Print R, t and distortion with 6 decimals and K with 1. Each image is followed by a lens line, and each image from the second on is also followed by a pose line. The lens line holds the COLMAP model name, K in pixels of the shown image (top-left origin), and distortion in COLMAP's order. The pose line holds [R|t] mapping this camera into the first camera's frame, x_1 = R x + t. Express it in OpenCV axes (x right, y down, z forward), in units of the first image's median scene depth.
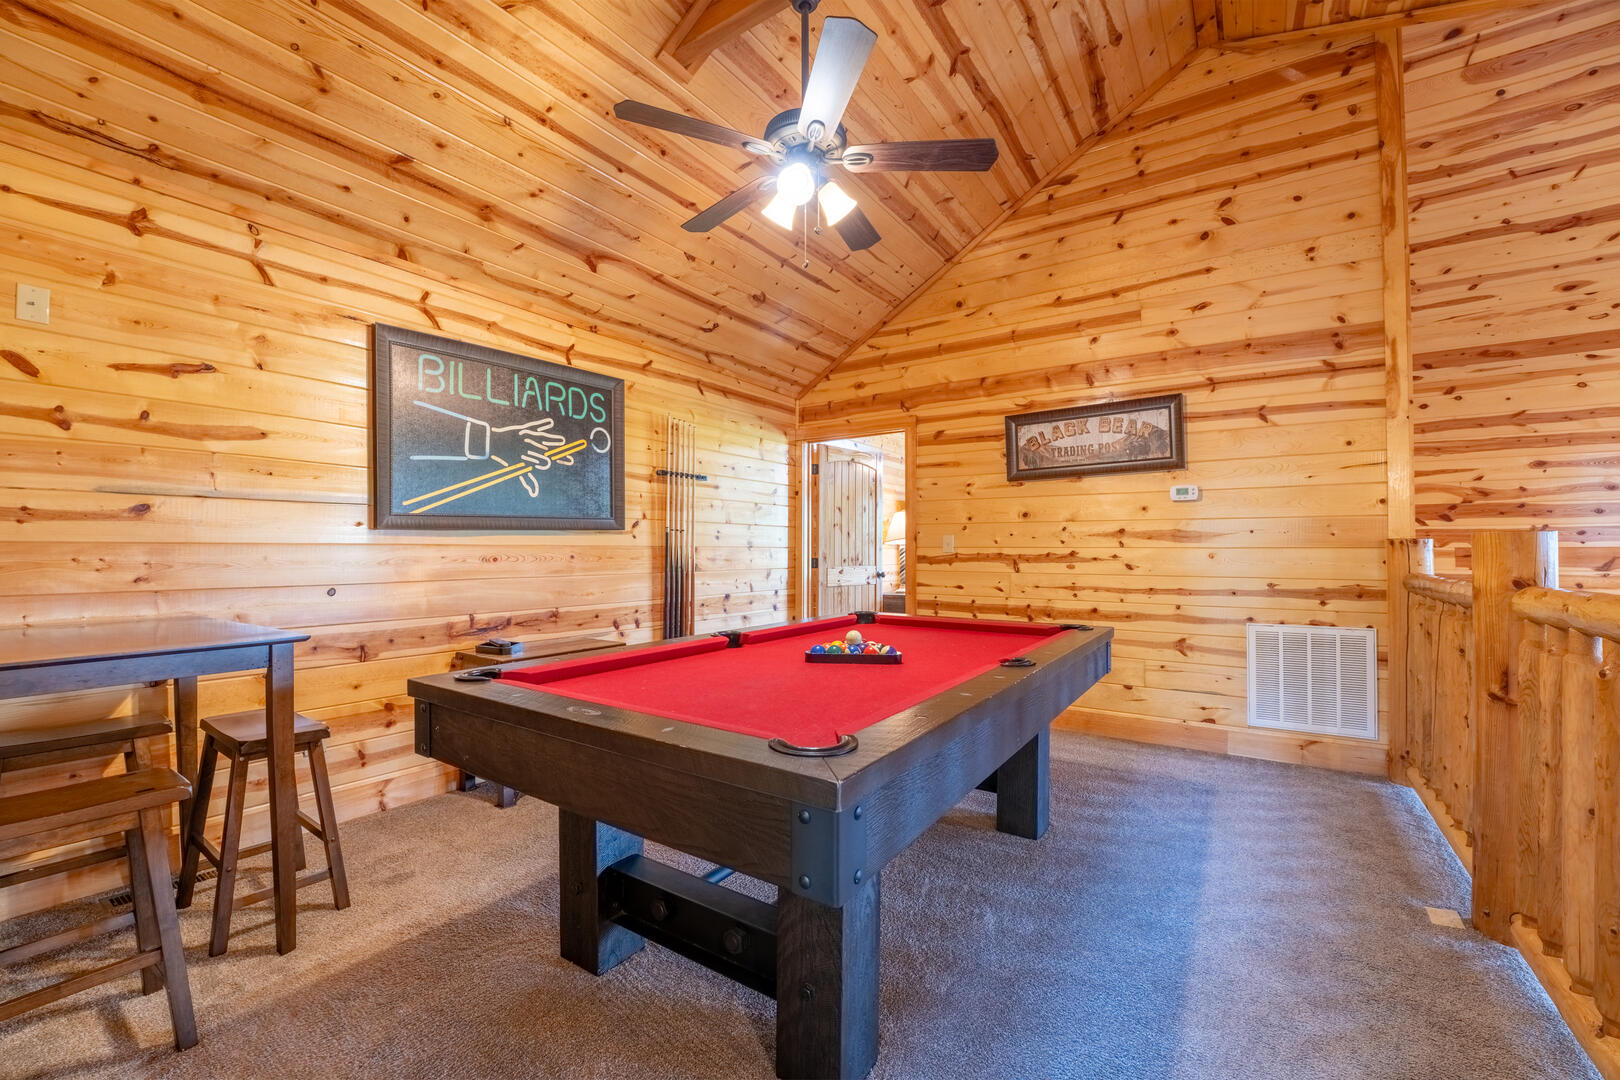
lens RADIAL K [[656.3, 0, 810.1], [0, 656.3, 545.0], [0, 0, 1]] dist [-0.023731, 0.002725]
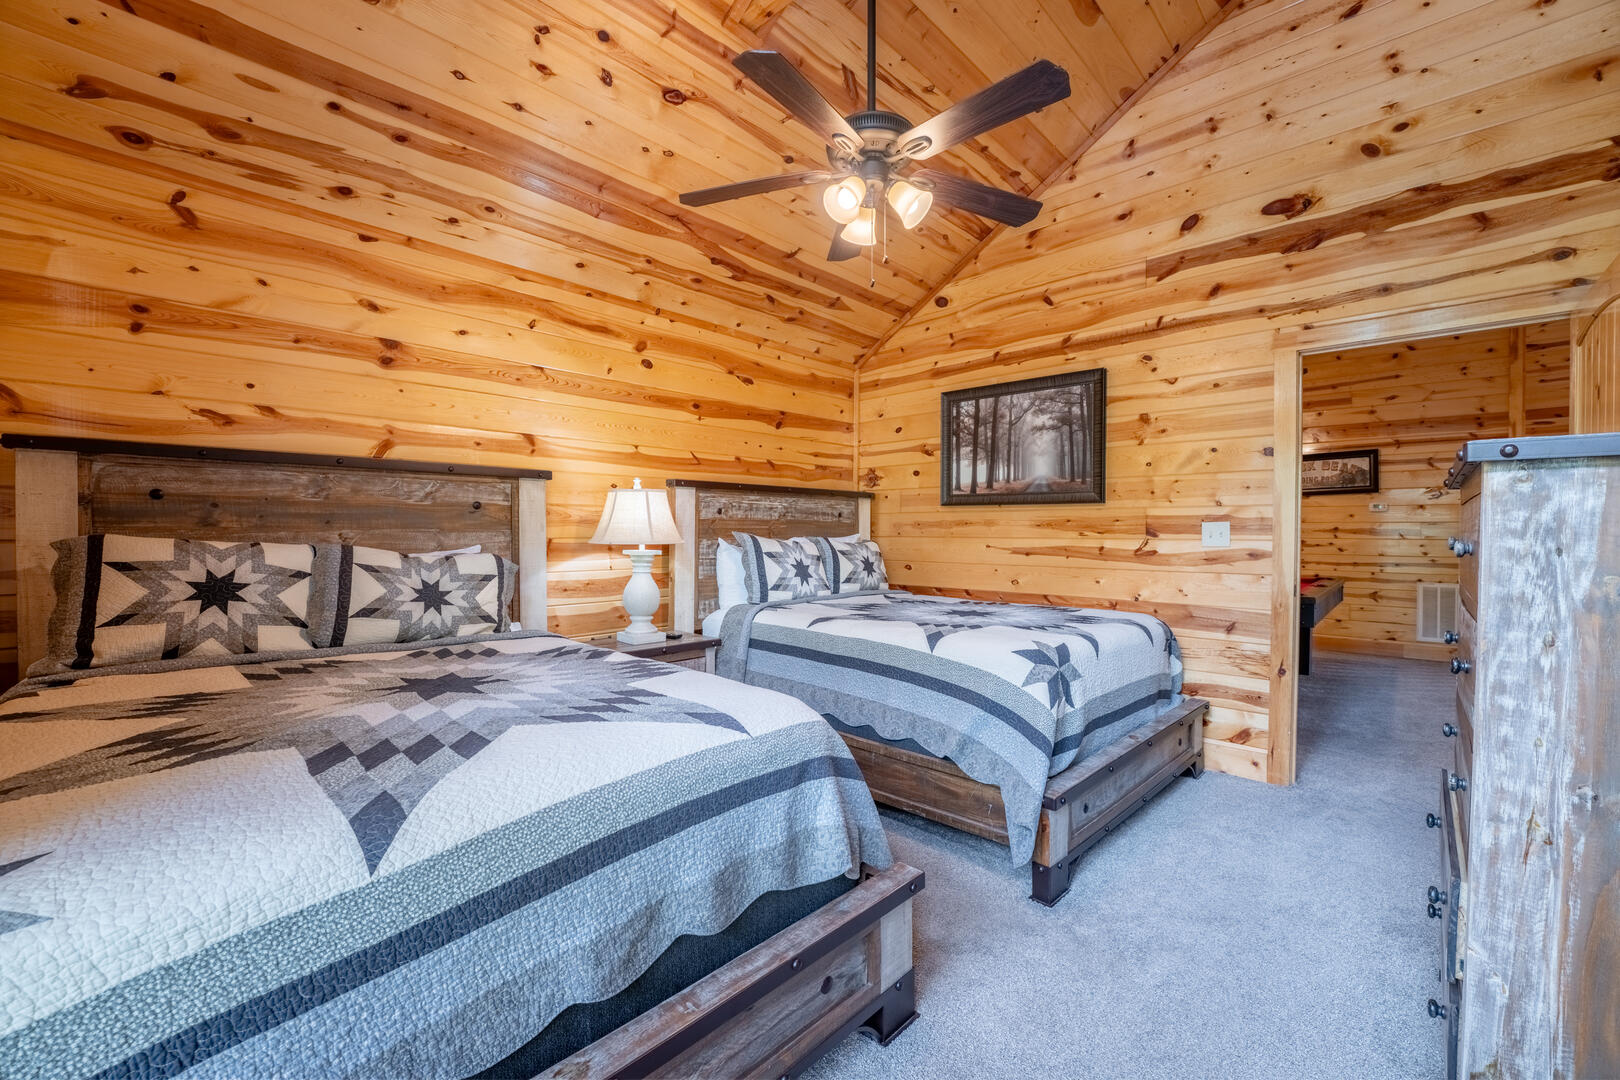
lens RADIAL K [[656.3, 0, 814.5], [0, 656.3, 542.1], [0, 0, 1]] dist [-0.023731, 0.002725]
pose [[0.988070, 0.009230, -0.153726, -0.628098], [-0.006107, 0.999765, 0.020777, -0.013854], [0.153882, -0.019591, 0.987895, -0.906184]]
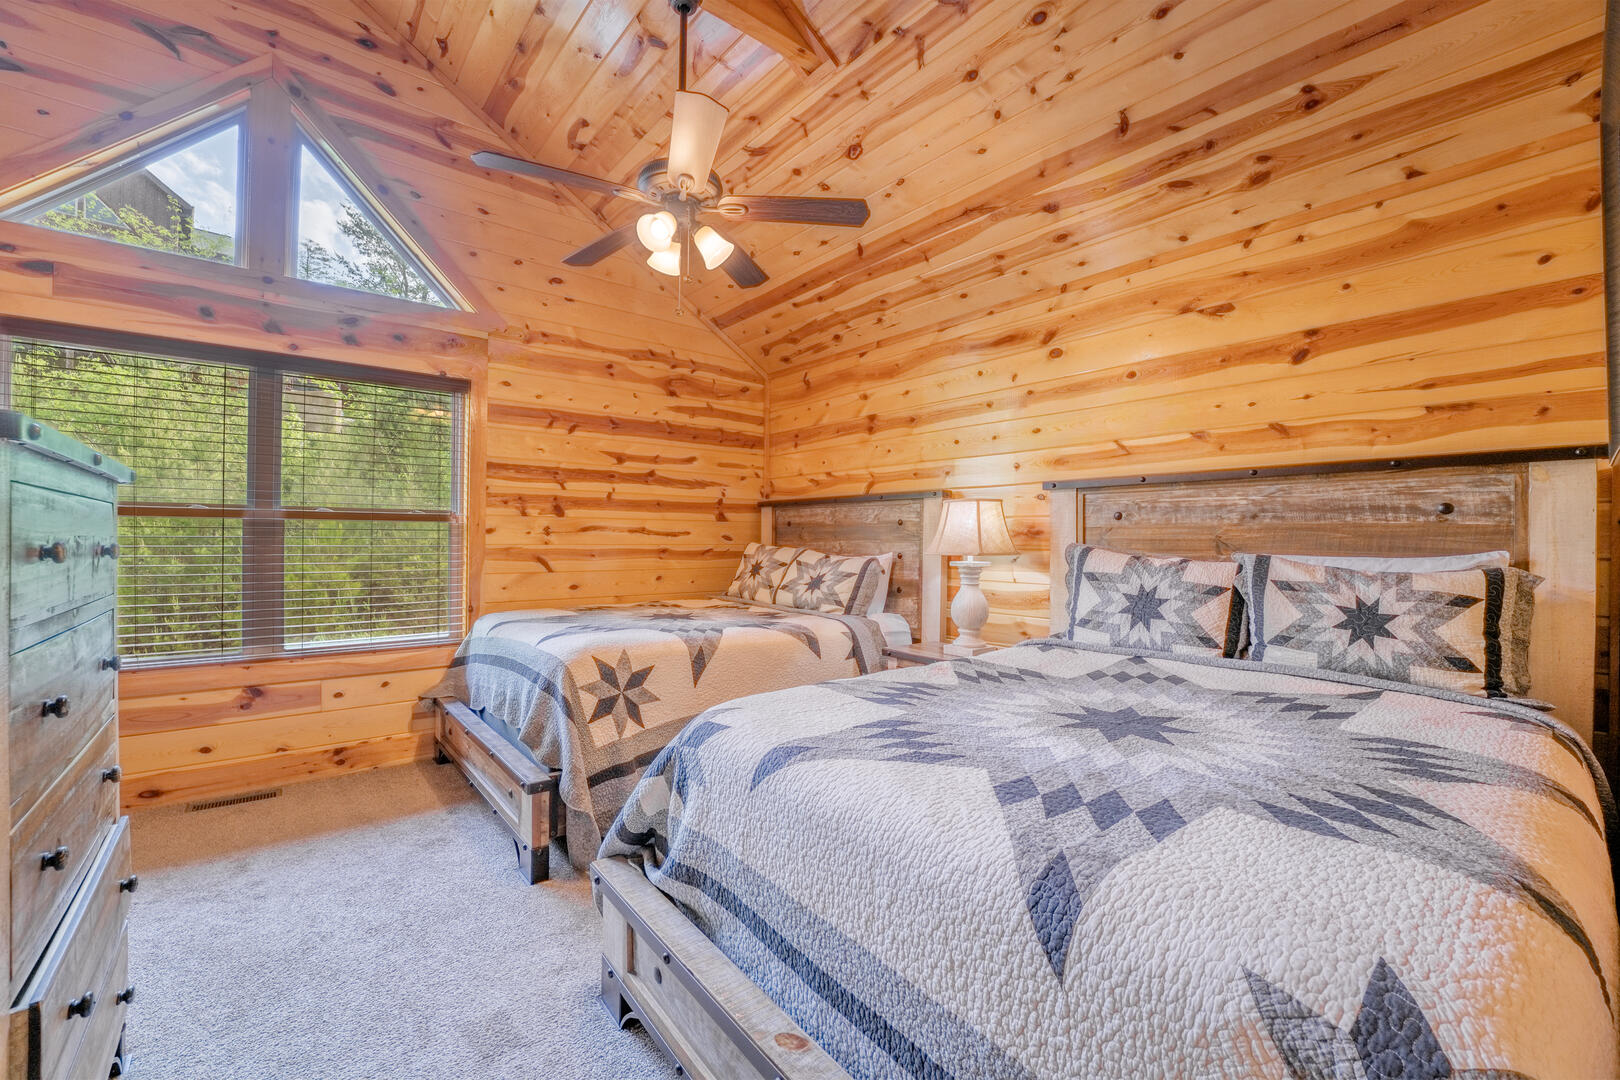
lens RADIAL K [[656.3, 0, 814.2], [0, 656.3, 535.0], [0, 0, 1]] dist [-0.023731, 0.002725]
pose [[-0.257840, -0.007771, -0.966156, 0.692734], [-0.004181, 0.999967, -0.006927, -0.008117], [0.966179, 0.002254, -0.257864, 1.278537]]
